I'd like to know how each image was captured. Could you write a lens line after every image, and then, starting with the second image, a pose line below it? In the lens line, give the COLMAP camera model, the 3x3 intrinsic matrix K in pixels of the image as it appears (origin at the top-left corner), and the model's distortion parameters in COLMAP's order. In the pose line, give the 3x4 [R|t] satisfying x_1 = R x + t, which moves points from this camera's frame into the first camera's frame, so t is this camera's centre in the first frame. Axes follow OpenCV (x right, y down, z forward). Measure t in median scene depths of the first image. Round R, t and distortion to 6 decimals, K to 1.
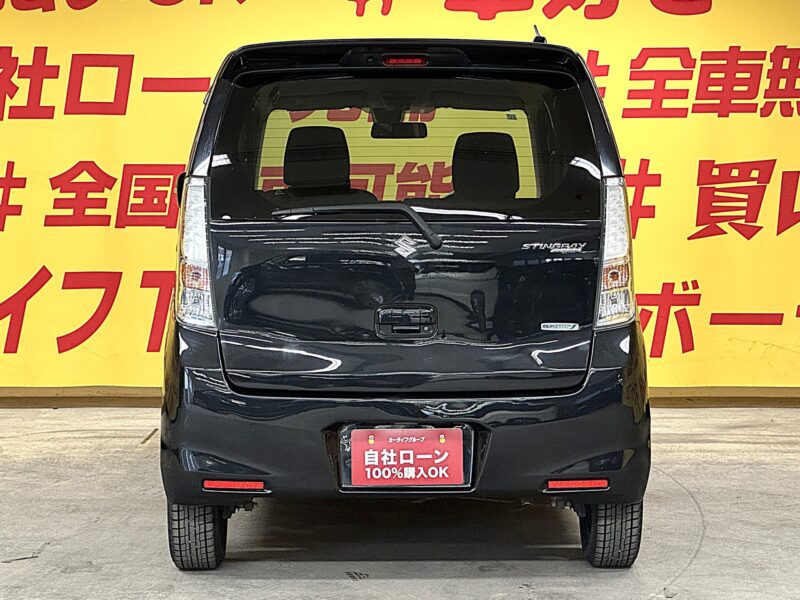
lens RADIAL K [[2096.1, 0, 405.4], [0, 2096.1, 296.2], [0, 0, 1]] dist [0.051285, 0.000000]
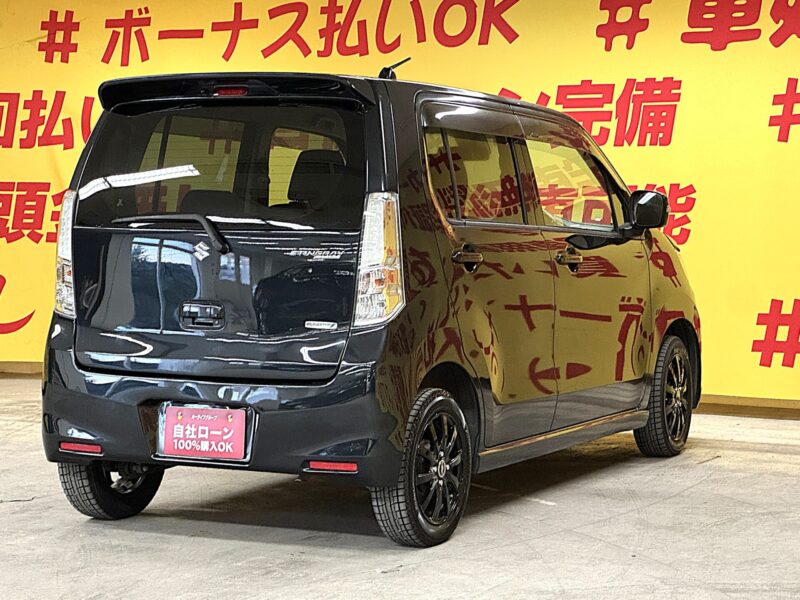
lens RADIAL K [[1882.8, 0, 396.9], [0, 1882.8, 300.5], [0, 0, 1]] dist [0.106640, 0.000000]
pose [[0.883989, 0.030271, -0.466526, 0.579752], [-0.033147, 0.999448, 0.002043, -0.001919], [0.466330, 0.013658, 0.884505, 0.124601]]
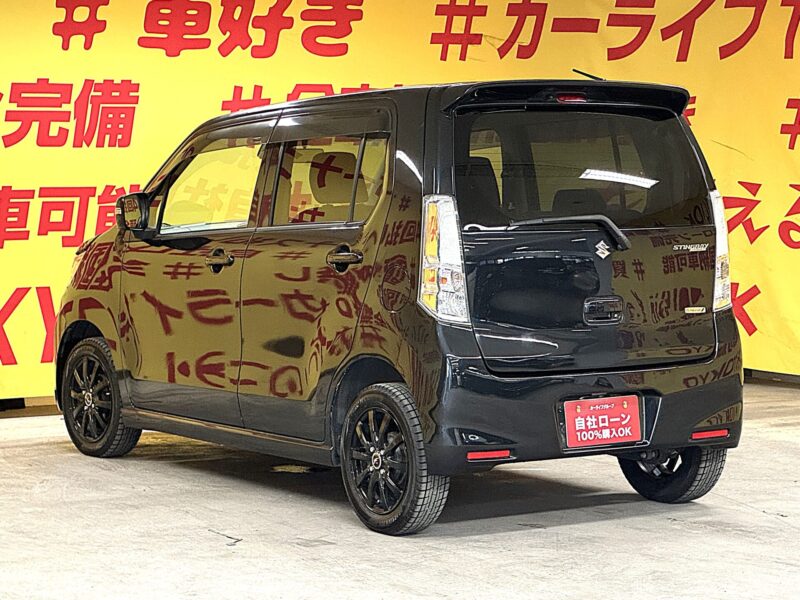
lens RADIAL K [[2038.2, 0, 367.1], [0, 2038.2, 280.6], [0, 0, 1]] dist [0.026604, 0.000000]
pose [[0.851661, -0.034203, 0.522976, -0.737945], [0.043489, 0.999039, -0.005484, -0.004982], [-0.522286, 0.027414, 0.852330, 0.052010]]
